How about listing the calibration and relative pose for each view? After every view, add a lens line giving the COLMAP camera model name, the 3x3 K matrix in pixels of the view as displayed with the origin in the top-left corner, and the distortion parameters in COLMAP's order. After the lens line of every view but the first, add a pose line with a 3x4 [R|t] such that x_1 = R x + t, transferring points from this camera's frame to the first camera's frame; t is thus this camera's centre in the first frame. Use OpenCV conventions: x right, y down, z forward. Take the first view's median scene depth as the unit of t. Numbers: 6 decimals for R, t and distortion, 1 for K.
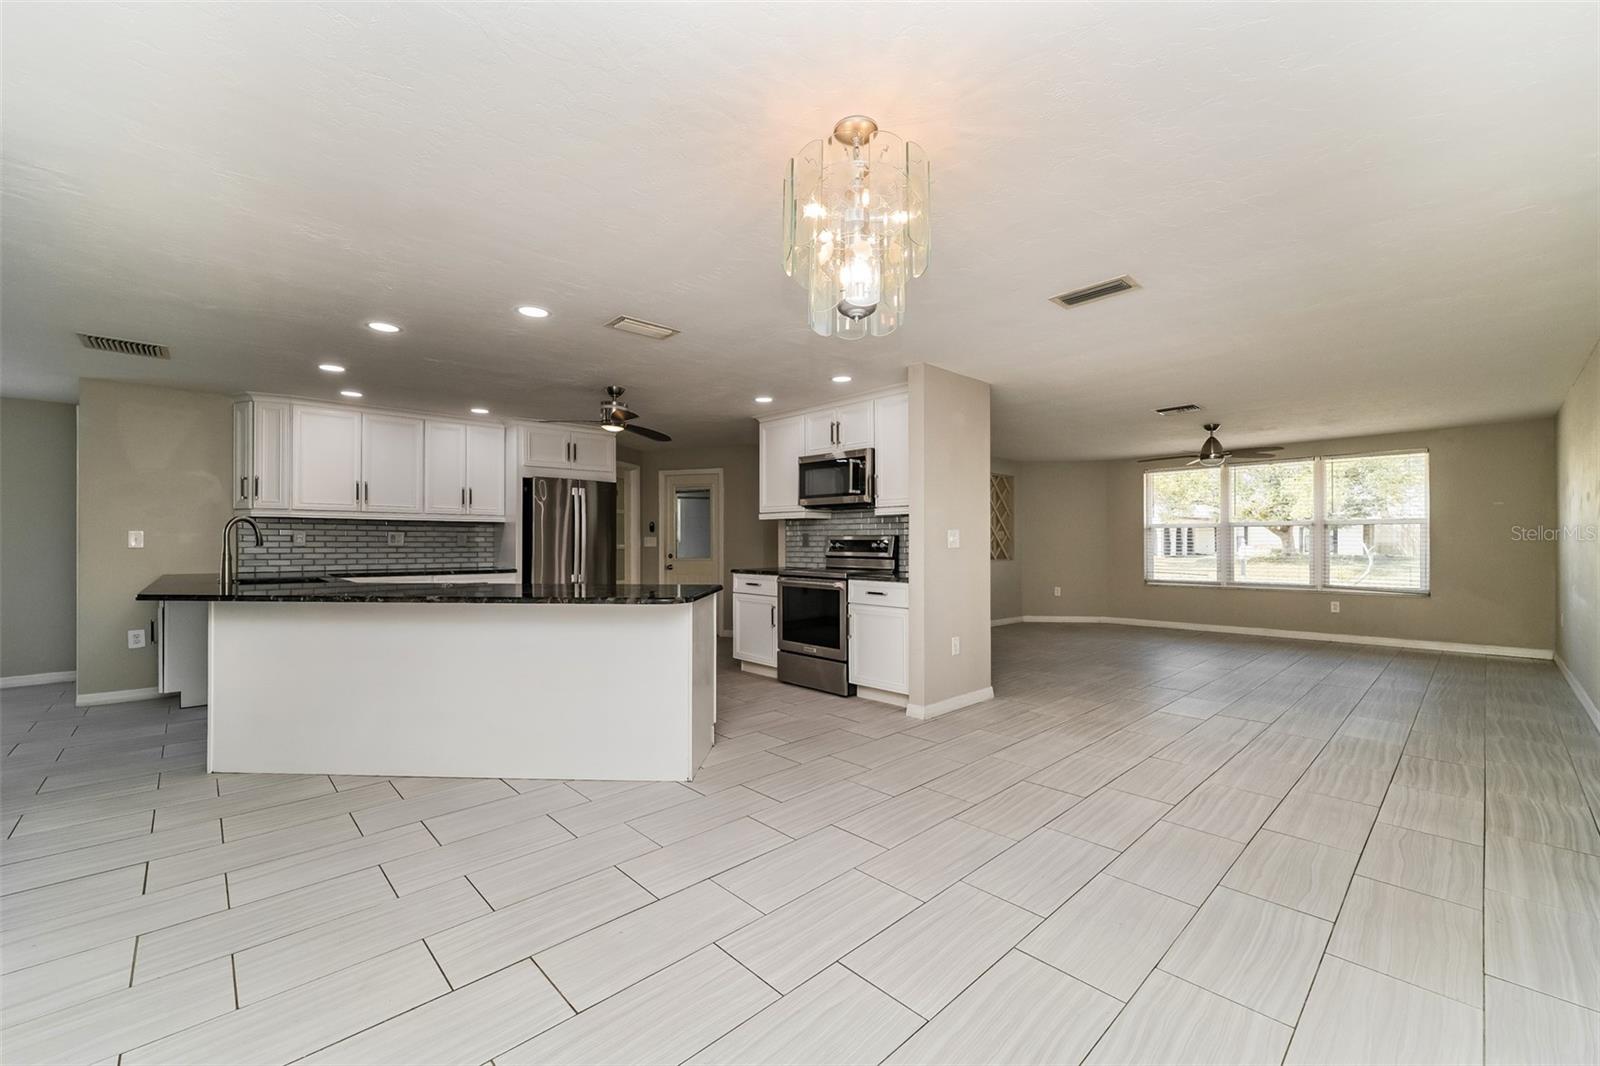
lens RADIAL K [[640.3, 0, 798.2], [0, 640.3, 535.0], [0, 0, 1]] dist [0.001234, -0.000042]
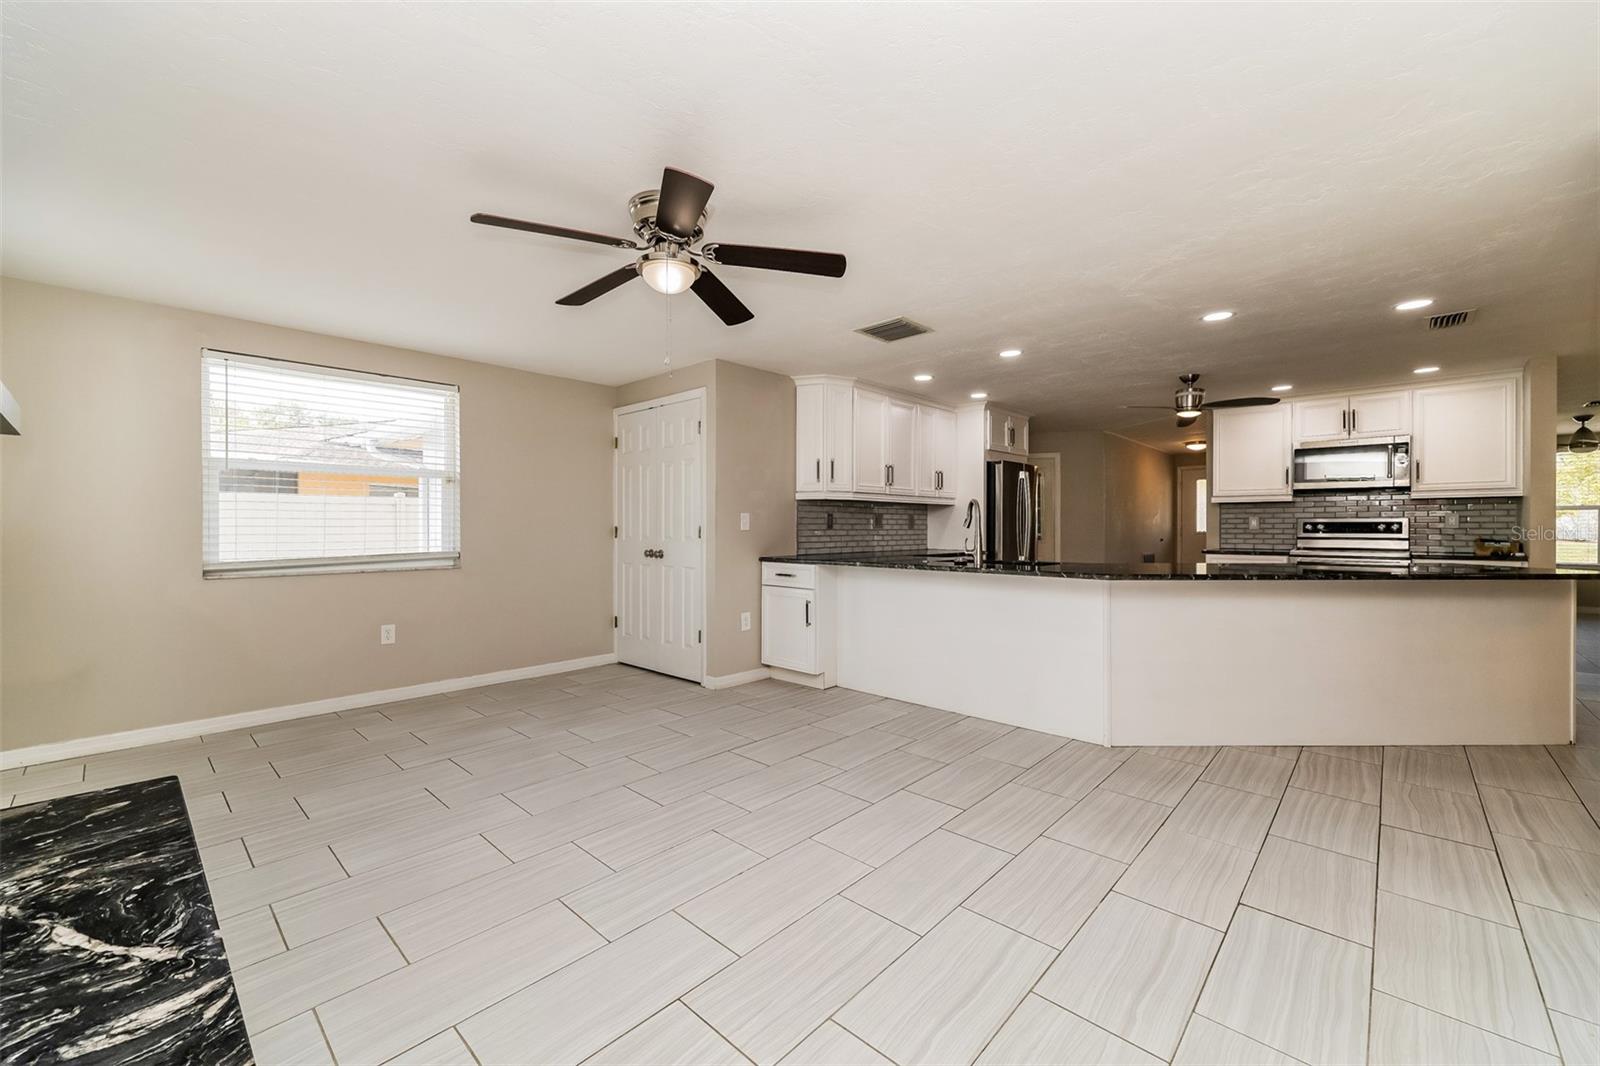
lens RADIAL K [[640.3, 0, 798.2], [0, 640.3, 535.0], [0, 0, 1]] dist [0.001234, -0.000042]
pose [[0.998226, -0.001716, 0.059513, -0.884702], [0.000405, 0.999757, 0.022041, 0.004737], [-0.059536, -0.021978, 0.997984, 0.004437]]
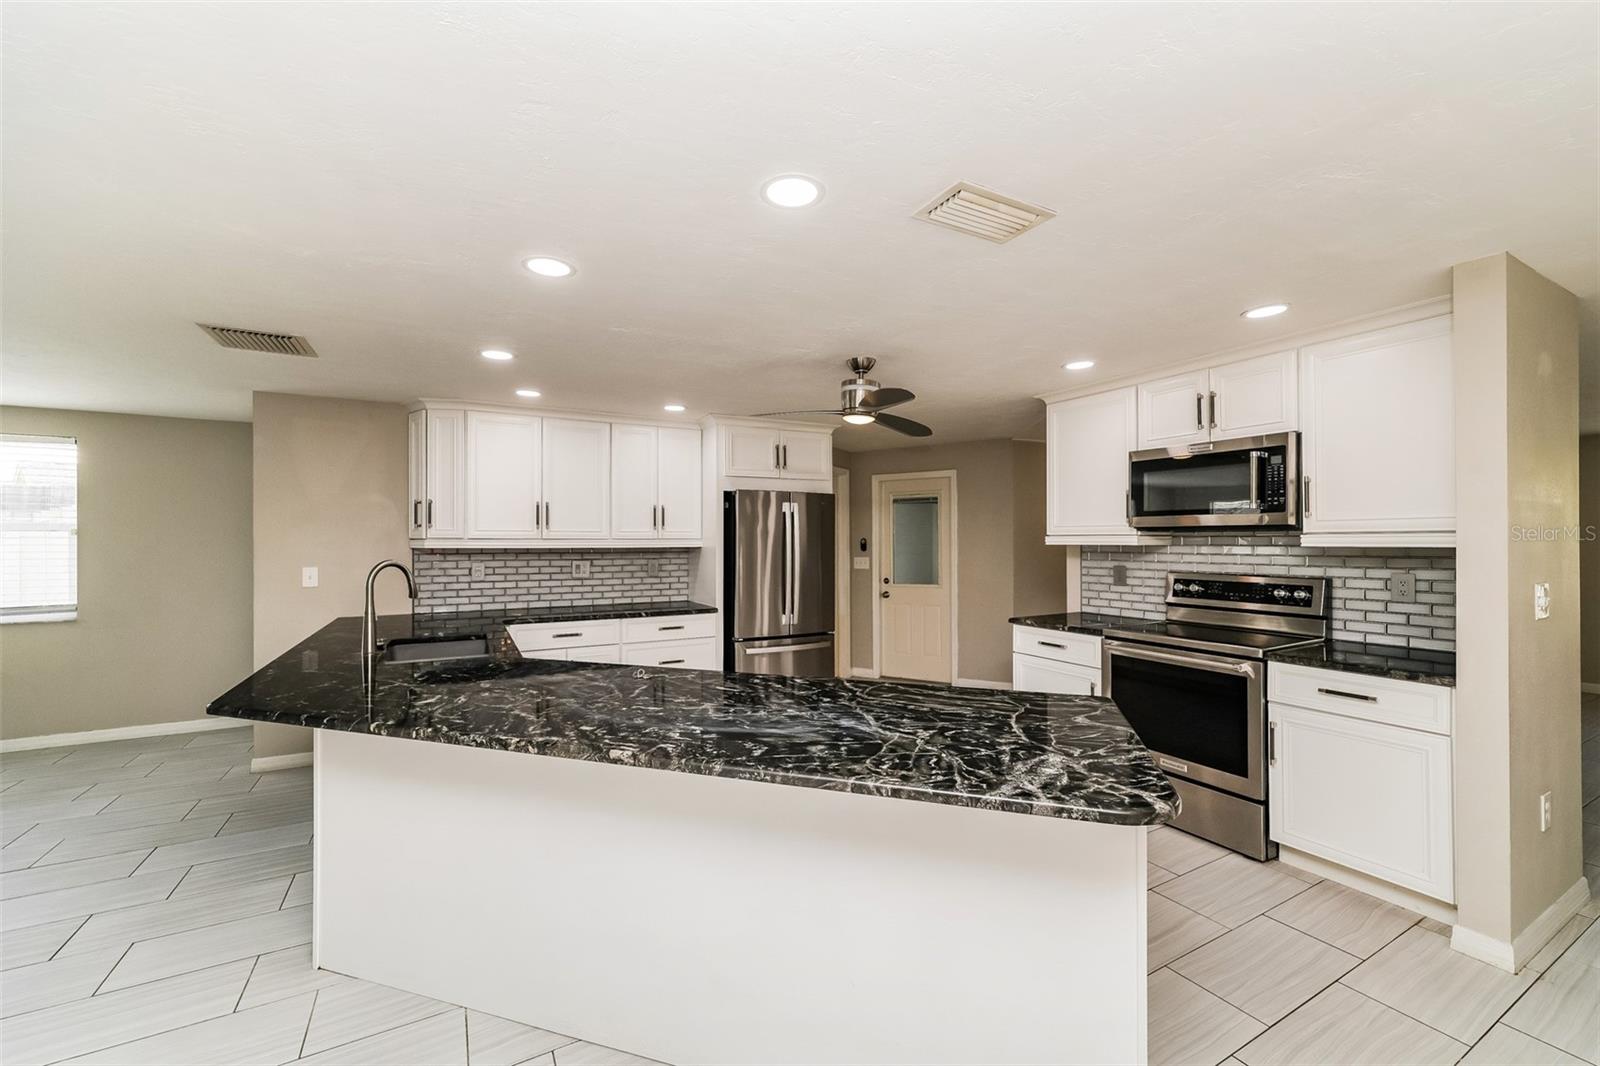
lens RADIAL K [[643.5, 0, 792.1], [0, 643.5, 533.5], [0, 0, 1]] dist [0.000929, 0.000097]
pose [[0.966601, -0.005196, -0.256235, -0.165992], [0.005263, 0.999986, -0.000425, -0.041977], [0.256233, -0.000937, 0.966615, 0.292326]]
